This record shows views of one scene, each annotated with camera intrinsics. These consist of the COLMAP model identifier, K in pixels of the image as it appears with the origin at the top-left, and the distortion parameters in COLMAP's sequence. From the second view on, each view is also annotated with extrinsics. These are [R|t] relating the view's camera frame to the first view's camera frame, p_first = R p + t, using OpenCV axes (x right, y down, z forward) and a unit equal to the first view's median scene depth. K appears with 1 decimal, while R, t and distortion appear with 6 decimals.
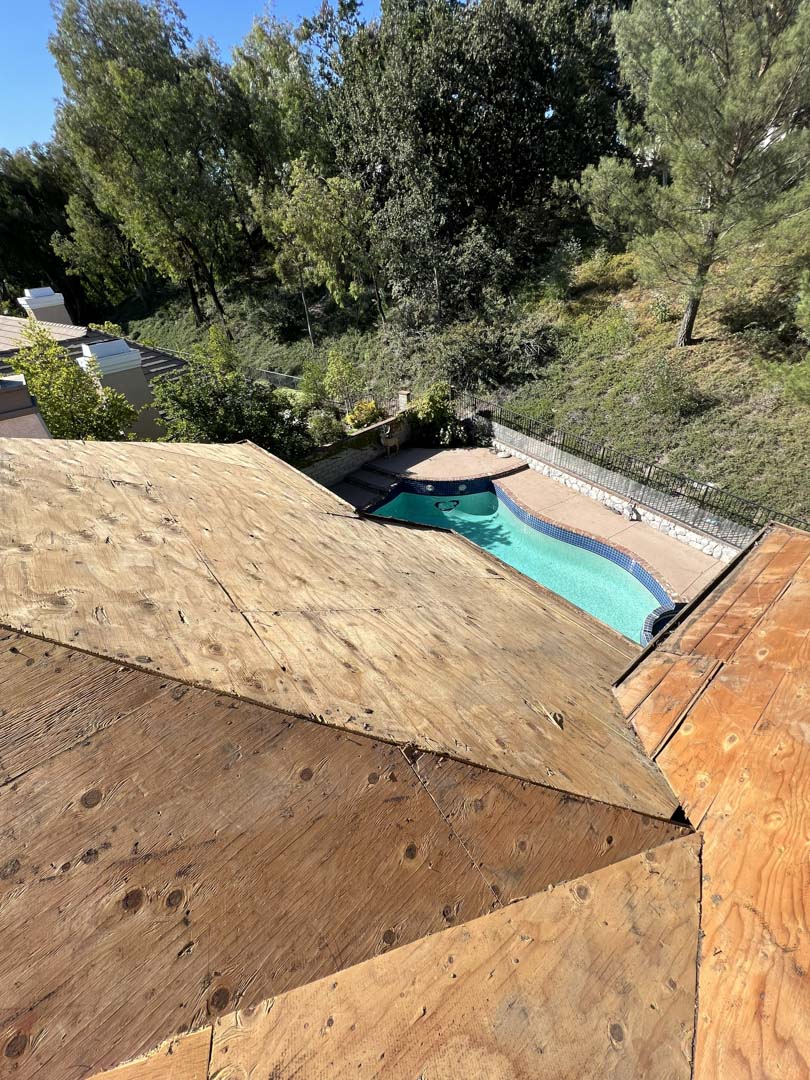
lens RADIAL K [[429.8, 0, 405.0], [0, 429.8, 540.0], [0, 0, 1]] dist [-0.005923, 0.000165]
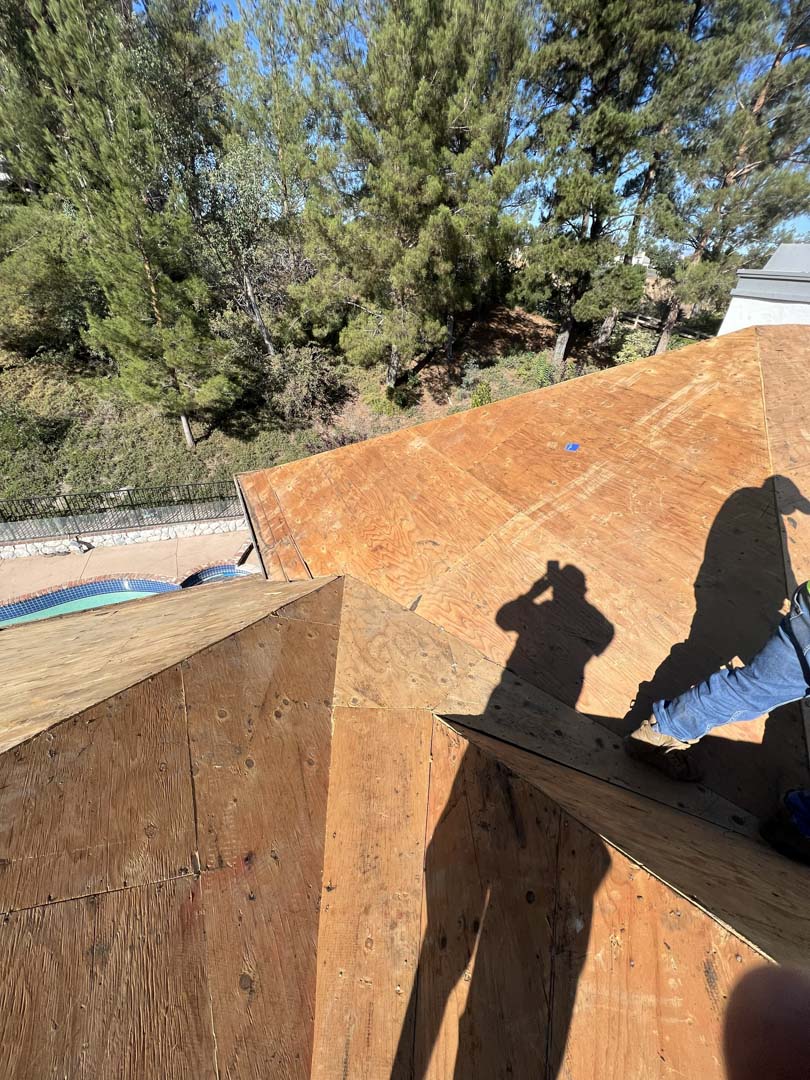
lens RADIAL K [[429.8, 0, 405.0], [0, 429.8, 540.0], [0, 0, 1]] dist [-0.005923, 0.000165]
pose [[0.233725, -0.486179, 0.842023, -0.113969], [0.509974, 0.798627, 0.319566, -0.007681], [-0.827828, 0.354720, 0.434597, -0.039223]]
